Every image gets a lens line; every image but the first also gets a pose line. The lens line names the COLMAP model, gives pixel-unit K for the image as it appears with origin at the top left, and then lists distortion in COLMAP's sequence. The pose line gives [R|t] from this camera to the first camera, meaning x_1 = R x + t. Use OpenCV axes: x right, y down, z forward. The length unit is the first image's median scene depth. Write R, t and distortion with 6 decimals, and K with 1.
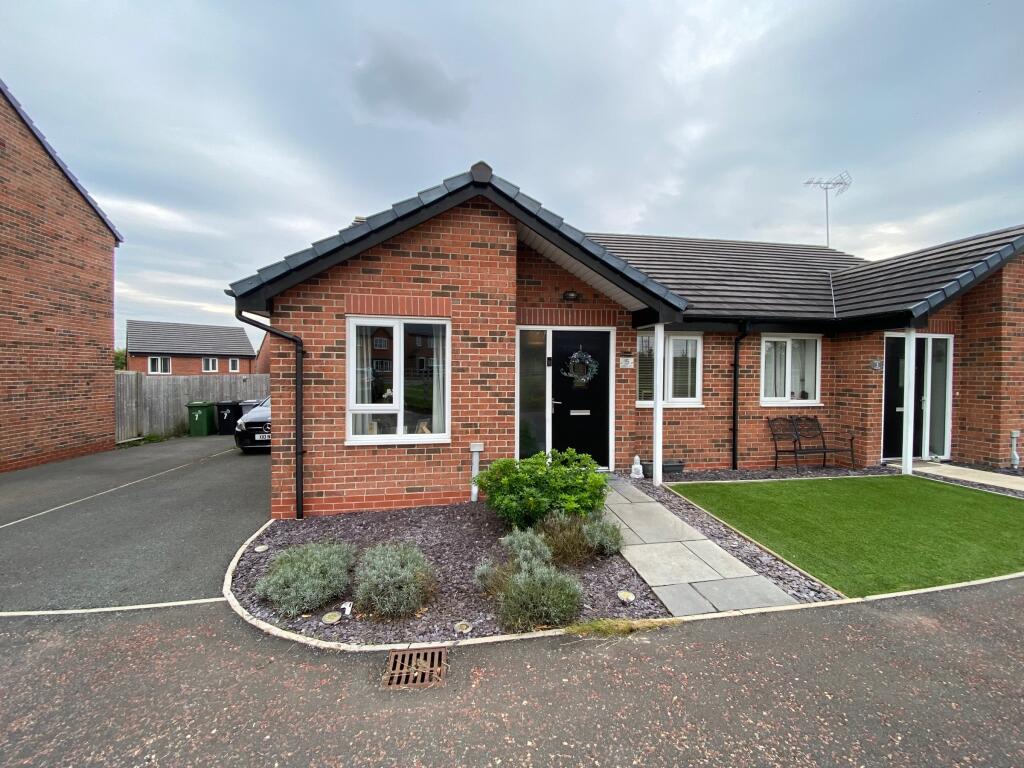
lens RADIAL K [[413.9, 0, 513.5], [0, 413.9, 383.3], [0, 0, 1]] dist [0.007393, -0.016091]
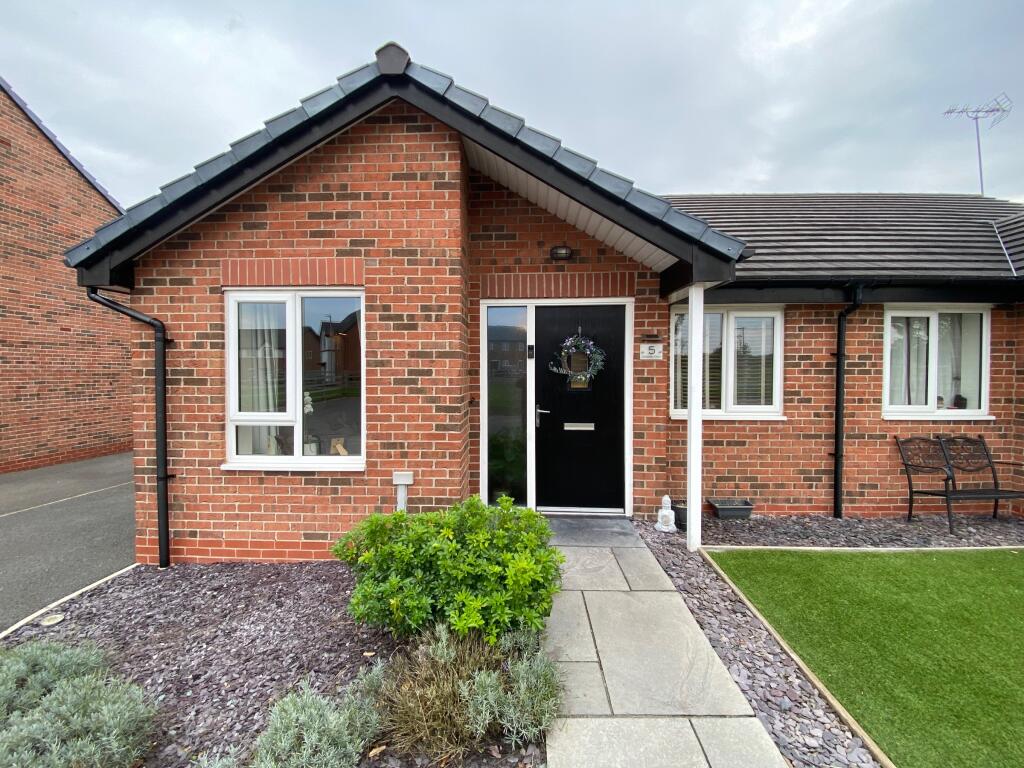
lens RADIAL K [[413.9, 0, 513.5], [0, 413.9, 383.3], [0, 0, 1]] dist [0.007393, -0.016091]
pose [[0.982061, 0.000056, -0.188565, 0.189284], [-0.000057, 1.000000, 0.000001, 0.000096], [0.188565, 0.000010, 0.982061, 0.325913]]
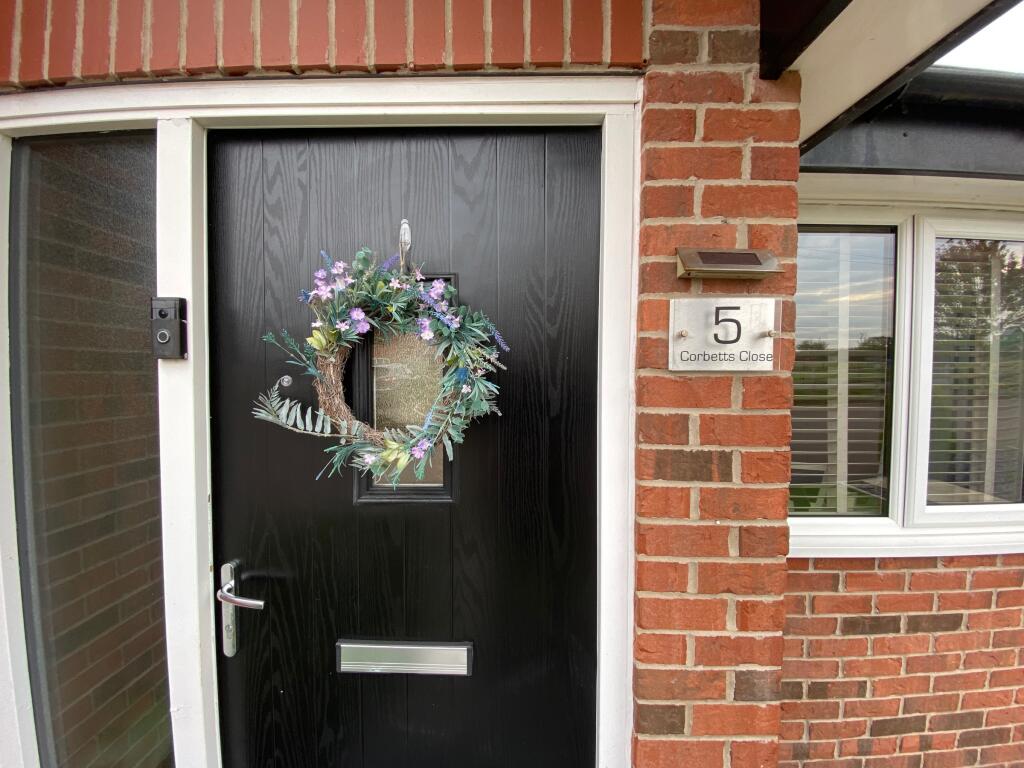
lens RADIAL K [[413.9, 0, 513.5], [0, 413.9, 383.3], [0, 0, 1]] dist [0.007393, -0.016091]
pose [[0.988418, 0.003751, -0.151713, 0.233937], [-0.003538, 0.999992, 0.001676, -0.034534], [0.151718, -0.001120, 0.988423, 0.884070]]
